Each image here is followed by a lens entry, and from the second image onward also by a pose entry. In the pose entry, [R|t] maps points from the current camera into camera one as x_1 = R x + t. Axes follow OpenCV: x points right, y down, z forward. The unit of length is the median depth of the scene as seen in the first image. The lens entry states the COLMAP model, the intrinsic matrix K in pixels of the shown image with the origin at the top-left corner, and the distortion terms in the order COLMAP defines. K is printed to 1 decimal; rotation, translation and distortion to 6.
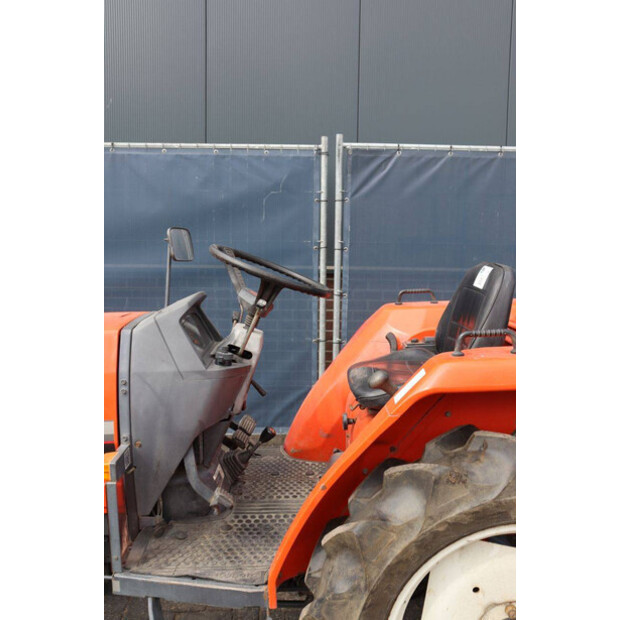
lens RADIAL K [[660.6, 0, 310.0], [0, 660.6, 310.0], [0, 0, 1]] dist [-0.091133, 0.017518]
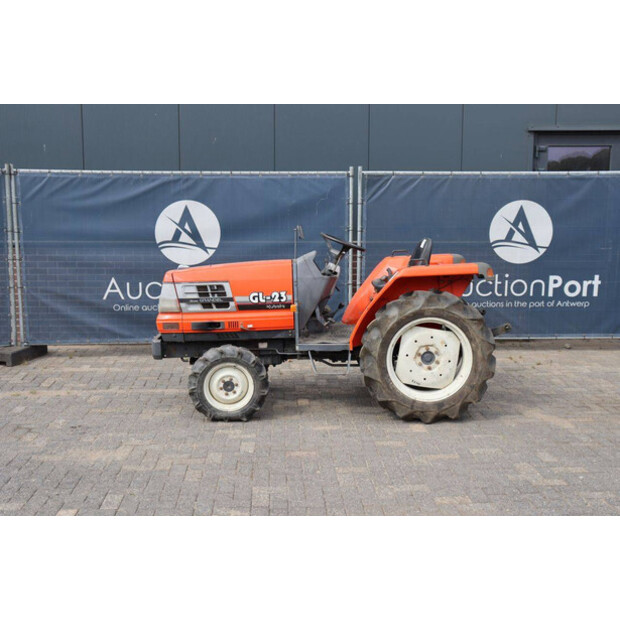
lens RADIAL K [[844.4, 0, 310.0], [0, 844.4, 310.0], [0, 0, 1]] dist [-0.024126, 0.061754]
pose [[0.999706, -0.012552, 0.020747, -0.162099], [0.012286, 0.999842, 0.012867, 0.102328], [-0.020905, -0.012608, 0.999702, -1.459197]]
